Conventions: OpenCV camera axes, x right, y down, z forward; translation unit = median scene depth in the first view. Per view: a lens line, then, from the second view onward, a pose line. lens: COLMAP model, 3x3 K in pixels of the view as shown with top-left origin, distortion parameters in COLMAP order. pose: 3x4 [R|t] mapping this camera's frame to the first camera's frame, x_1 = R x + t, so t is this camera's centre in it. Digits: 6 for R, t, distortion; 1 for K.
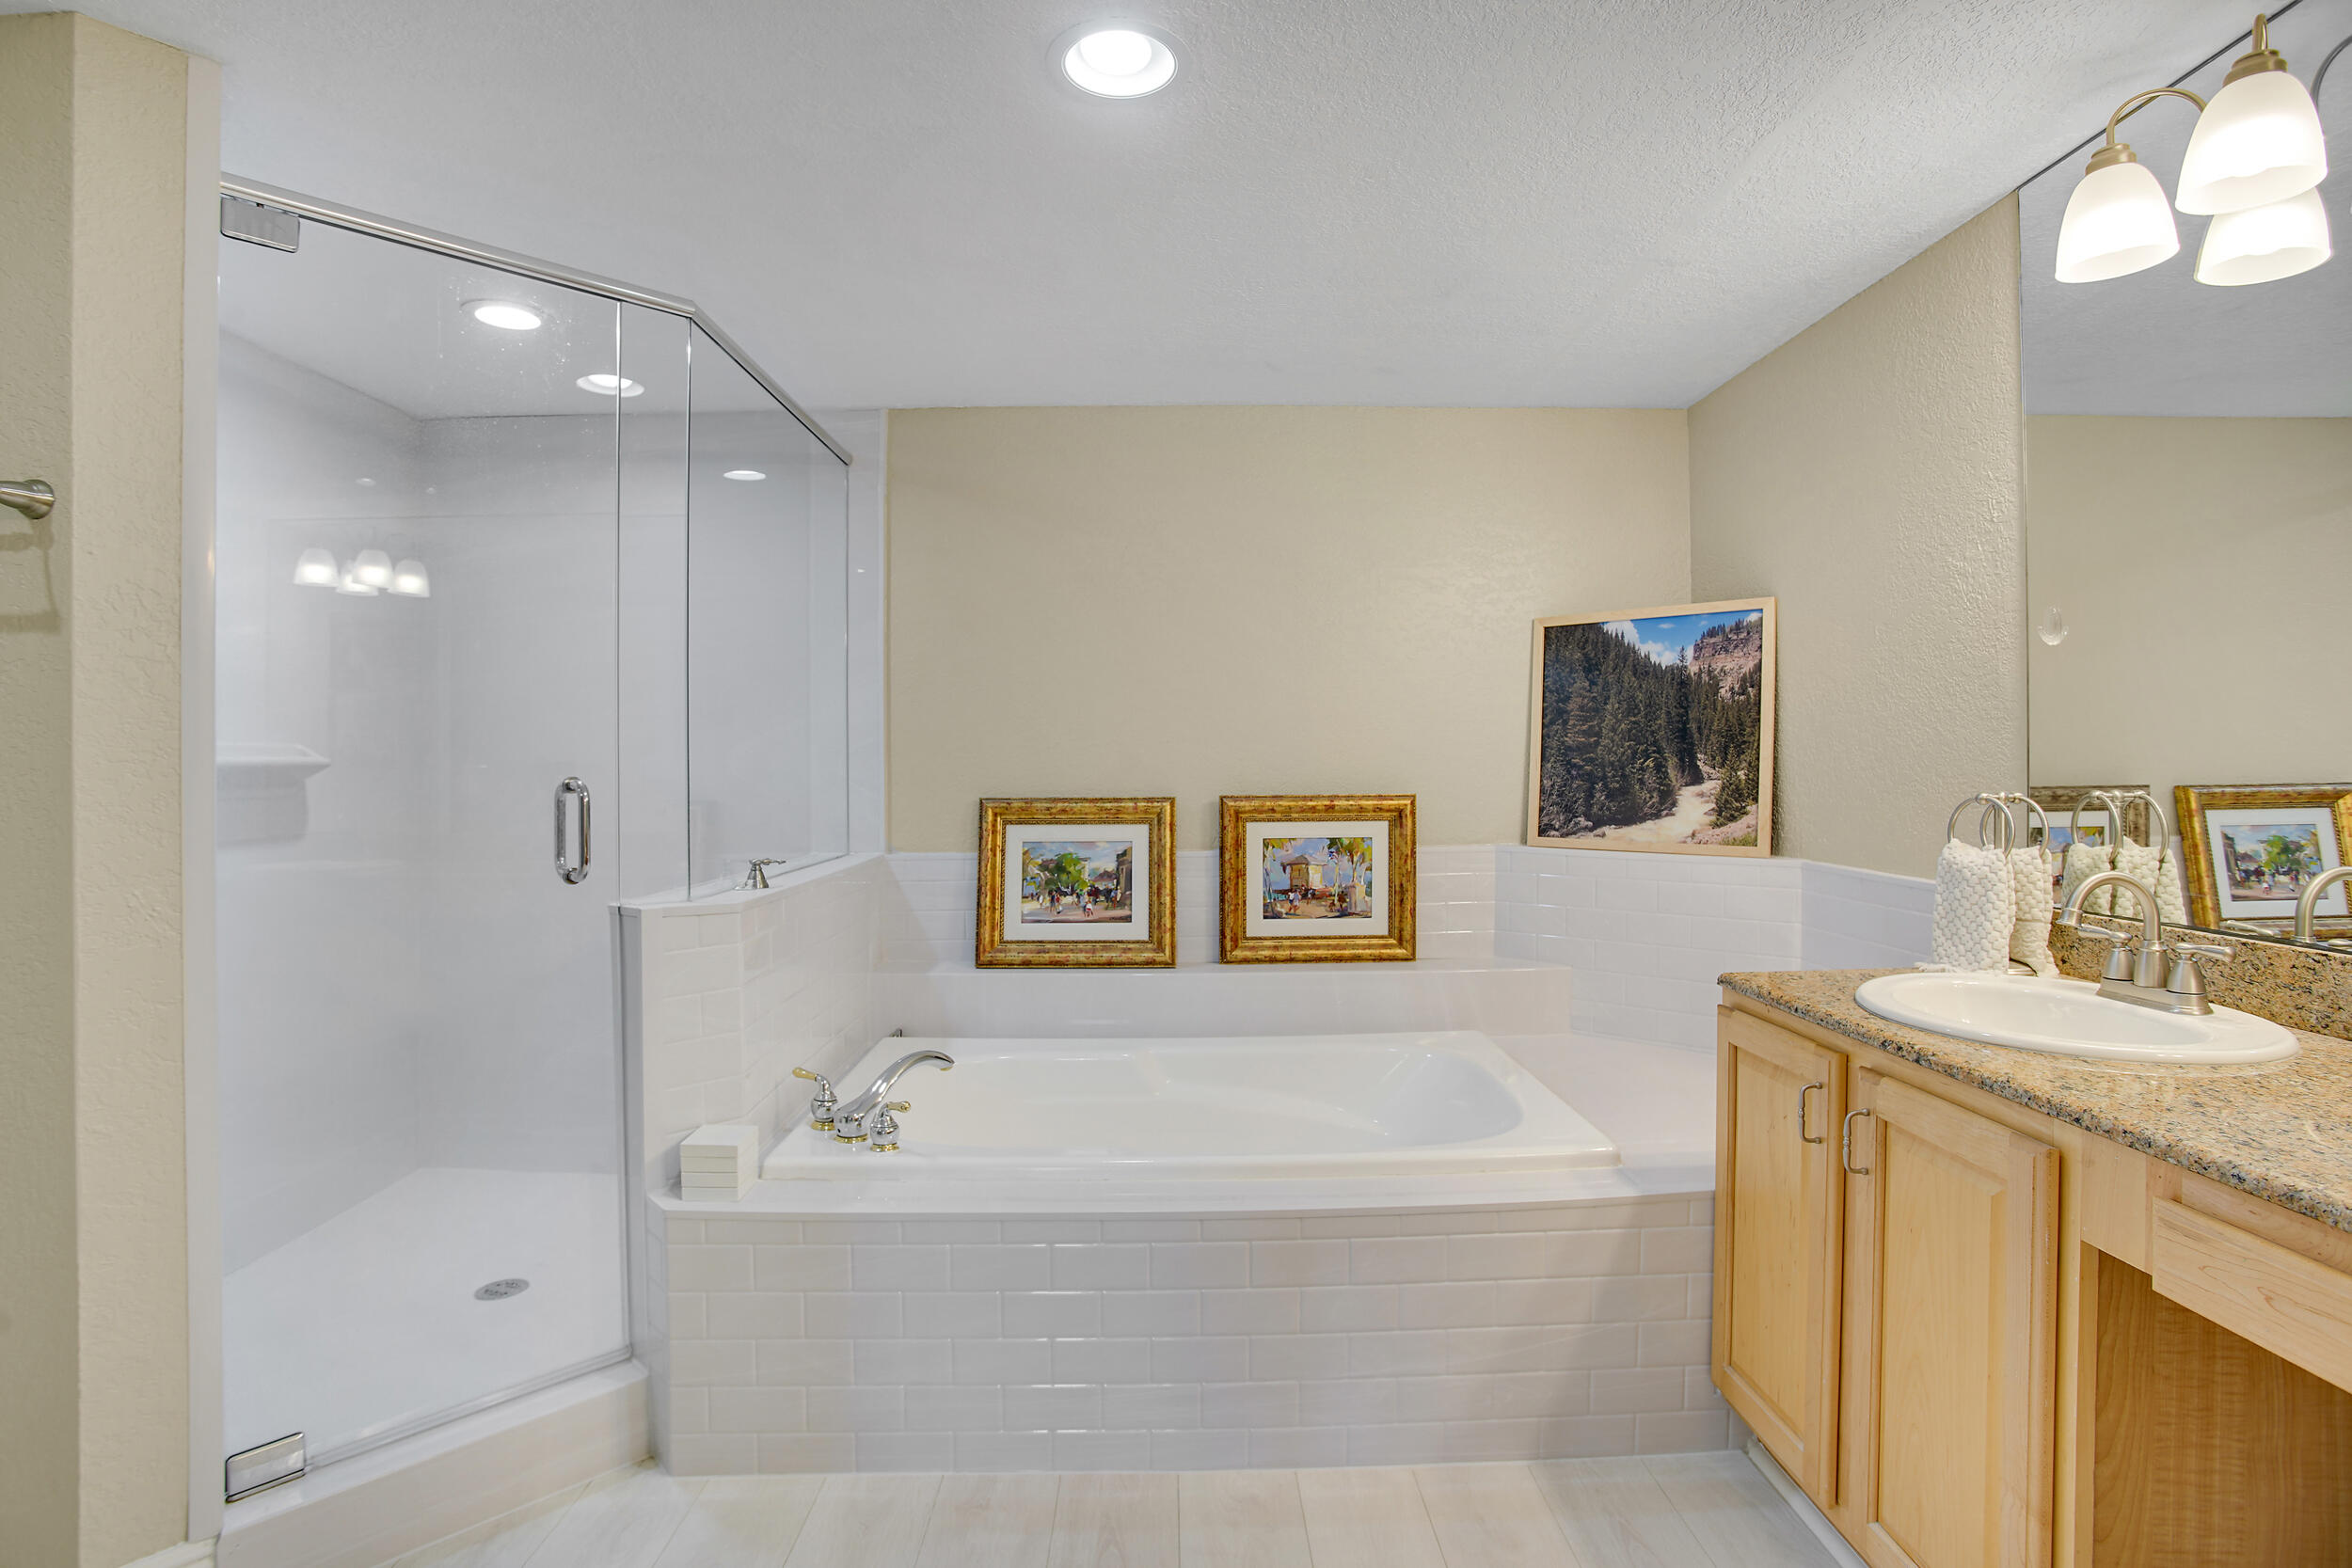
lens RADIAL K [[1193.4, 0, 1162.4], [0, 1193.4, 745.2], [0, 0, 1]] dist [-0.072019, 0.026774]
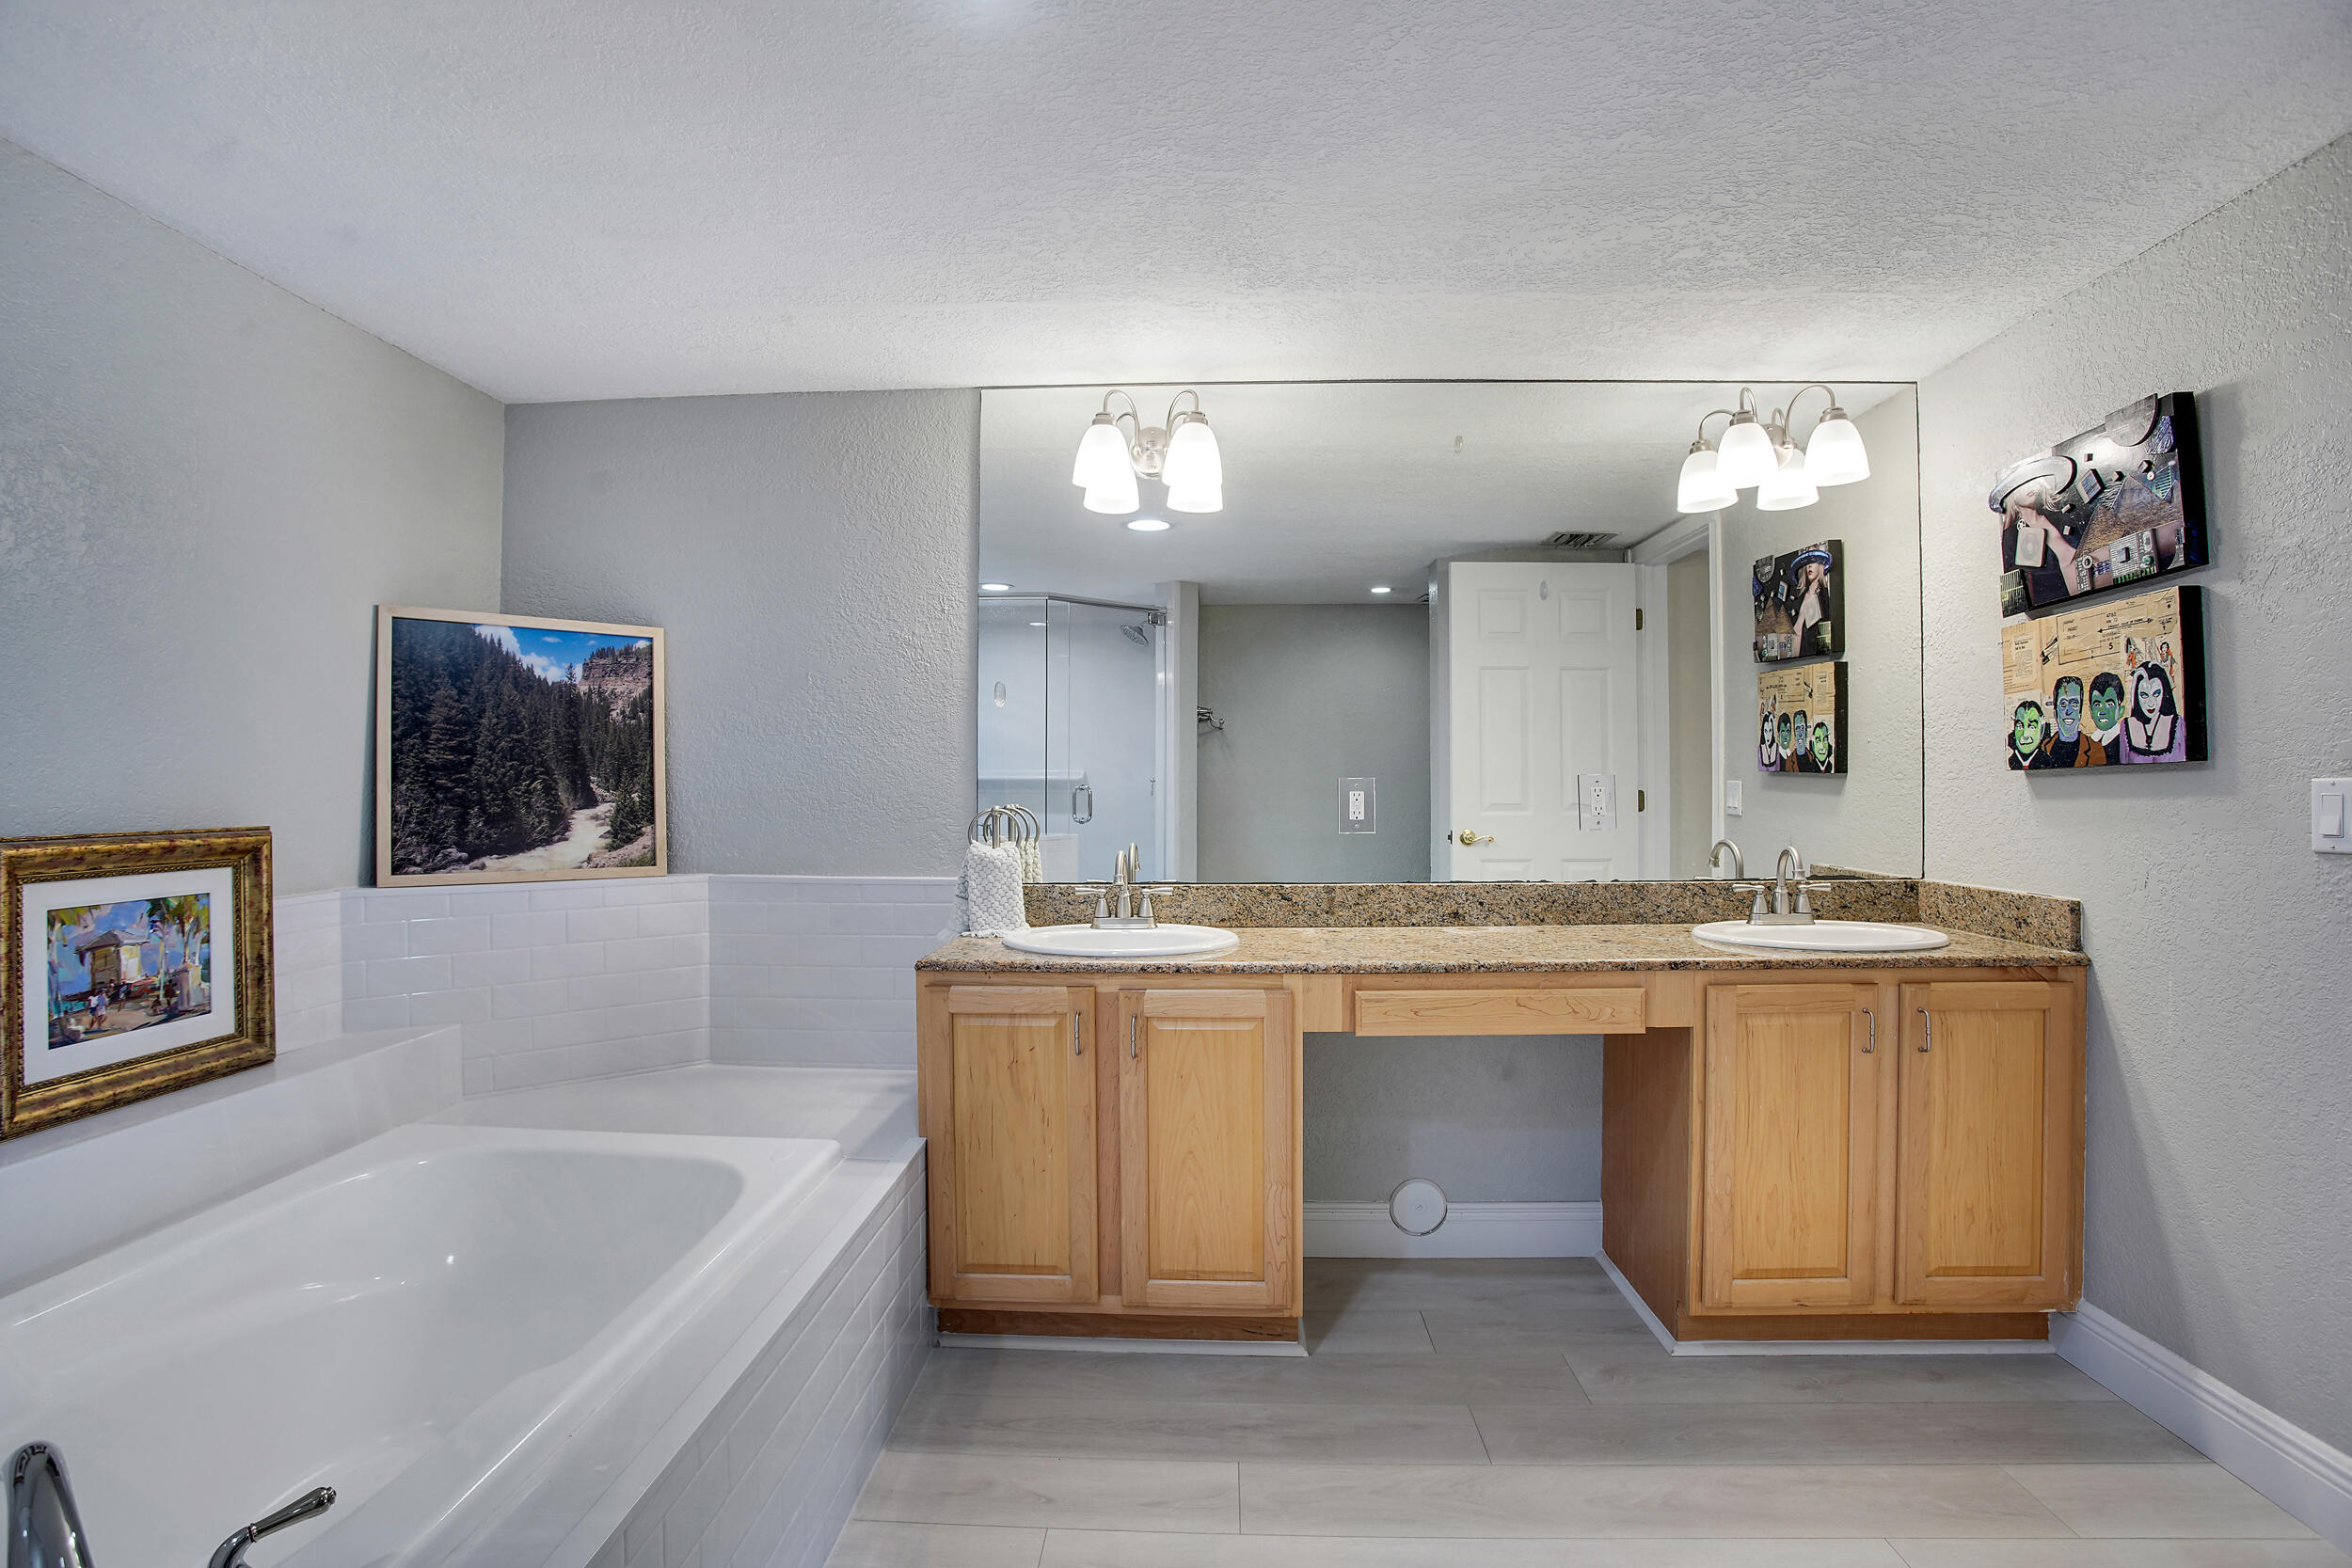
lens RADIAL K [[1197.2, 0, 1176.0], [0, 1197.2, 784.0], [0, 0, 1]] dist [-0.043243, 0.023821]
pose [[0.047685, 0.007946, 0.998831, -0.475276], [-0.015910, 0.999848, -0.007195, 0.012543], [-0.998736, -0.015548, 0.047804, 0.439726]]
